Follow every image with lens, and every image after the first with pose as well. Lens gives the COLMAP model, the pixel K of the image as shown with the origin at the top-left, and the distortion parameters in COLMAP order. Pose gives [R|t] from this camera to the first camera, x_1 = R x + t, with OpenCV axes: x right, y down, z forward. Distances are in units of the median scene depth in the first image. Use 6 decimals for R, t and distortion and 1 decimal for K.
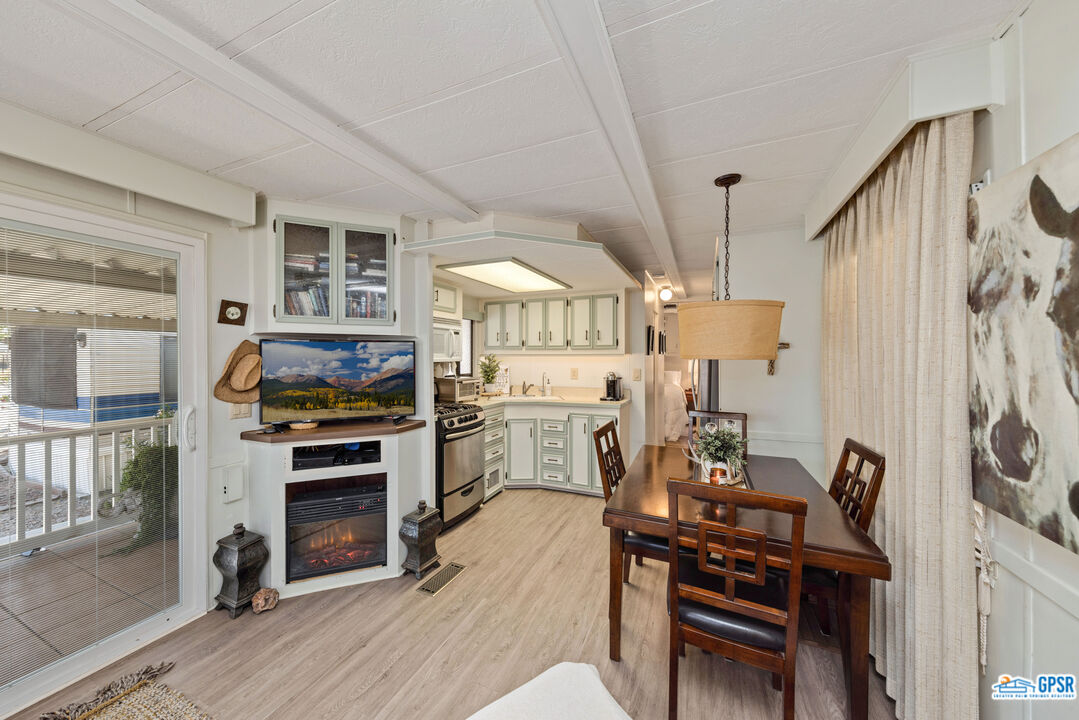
lens RADIAL K [[376.9, 0, 538.9], [0, 376.9, 360.0], [0, 0, 1]] dist [0.015282, 0.000000]
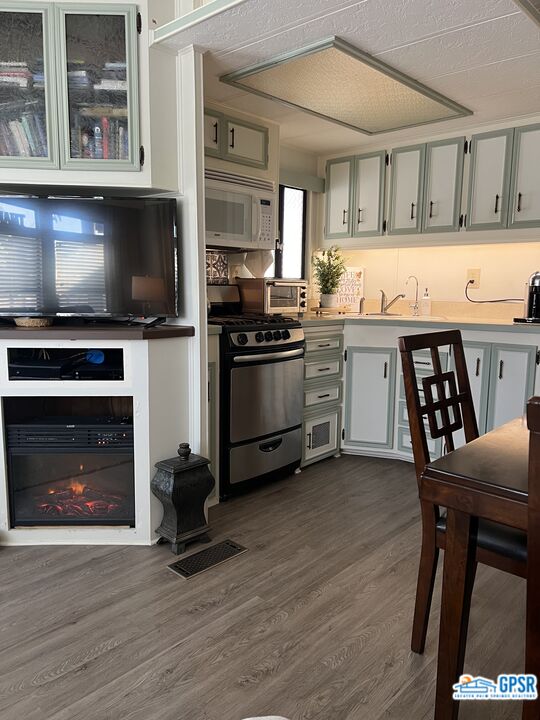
lens RADIAL K [[547.6, 0, 269.3], [0, 547.6, 362.5], [0, 0, 1]] dist [0.050548, -0.041138]
pose [[0.947100, 0.055273, -0.316142, 0.132576], [-0.012929, 0.990829, 0.134500, 0.100275], [0.320677, -0.123297, 0.939129, 0.162285]]
